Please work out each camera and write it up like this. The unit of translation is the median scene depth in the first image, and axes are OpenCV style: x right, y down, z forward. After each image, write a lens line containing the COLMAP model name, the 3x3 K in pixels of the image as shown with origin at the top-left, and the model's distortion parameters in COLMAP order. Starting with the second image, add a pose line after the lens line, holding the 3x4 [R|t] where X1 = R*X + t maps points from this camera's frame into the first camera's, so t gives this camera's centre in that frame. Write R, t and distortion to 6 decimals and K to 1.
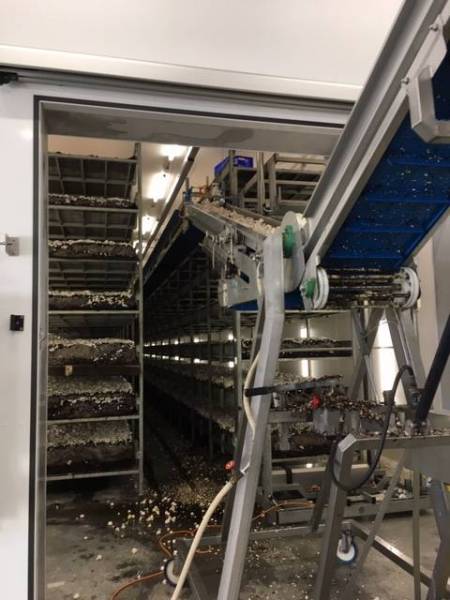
lens RADIAL K [[501.4, 0, 225.0], [0, 501.4, 300.0], [0, 0, 1]] dist [0.050770, 0.001074]
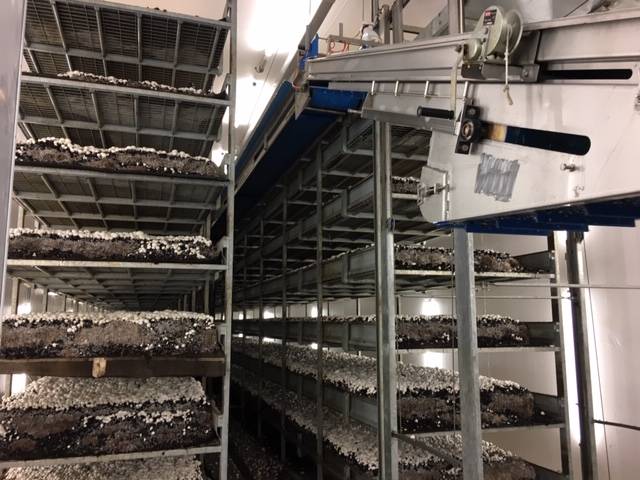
lens RADIAL K [[534.9, 0, 320.0], [0, 534.9, 240.0], [0, 0, 1]] dist [0.050770, 0.001074]
pose [[0.997731, 0.026667, 0.061820, -0.096403], [-0.022924, 0.997906, -0.060485, 0.026530], [-0.063303, 0.058931, 0.996253, 0.343796]]
